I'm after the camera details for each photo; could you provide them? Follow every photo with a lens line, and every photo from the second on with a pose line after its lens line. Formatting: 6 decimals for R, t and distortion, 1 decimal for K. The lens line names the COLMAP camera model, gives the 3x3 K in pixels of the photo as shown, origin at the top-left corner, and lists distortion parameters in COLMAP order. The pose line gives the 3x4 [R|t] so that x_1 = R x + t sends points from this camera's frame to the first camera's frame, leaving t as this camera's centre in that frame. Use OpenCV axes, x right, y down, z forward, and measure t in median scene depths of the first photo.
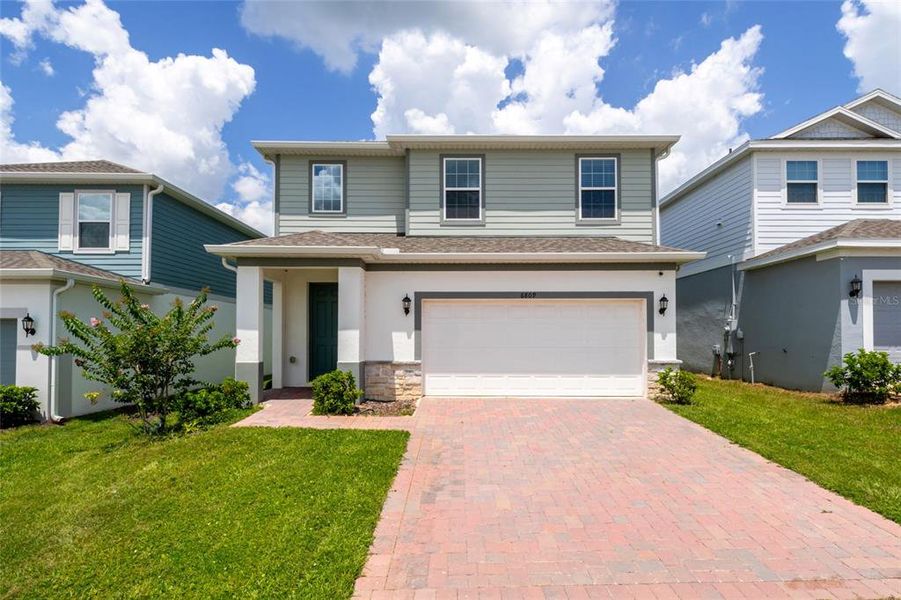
lens RADIAL K [[451.0, 0, 451.4], [0, 451.0, 326.6], [0, 0, 1]] dist [0.004321, -0.000660]
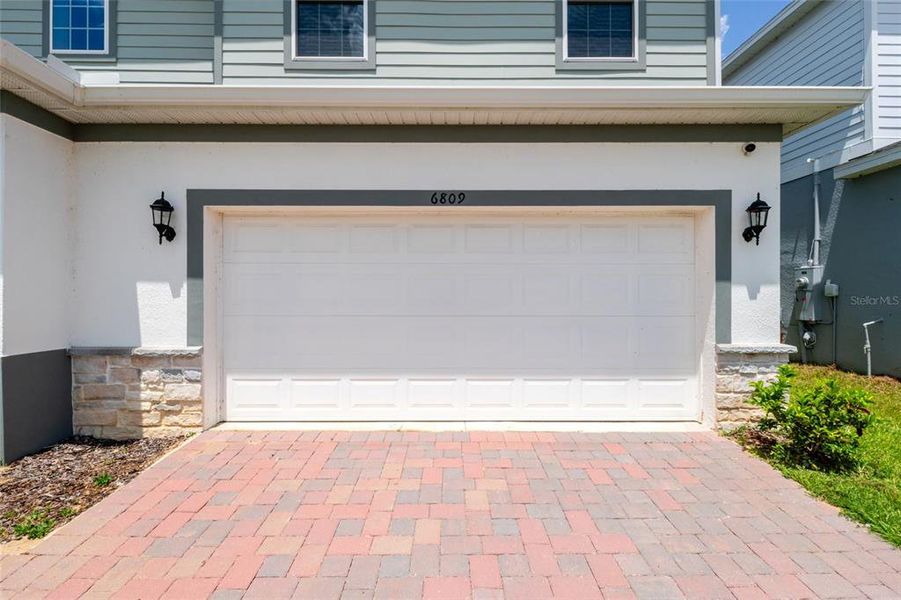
lens RADIAL K [[401.1, 0, 447.1], [0, 401.1, 293.8], [0, 0, 1]] dist [0.001596, -0.000766]
pose [[0.999956, 0.000091, 0.009345, 0.165966], [-0.000265, 0.999827, 0.018606, 0.016562], [-0.009341, -0.018608, 0.999783, 0.607147]]
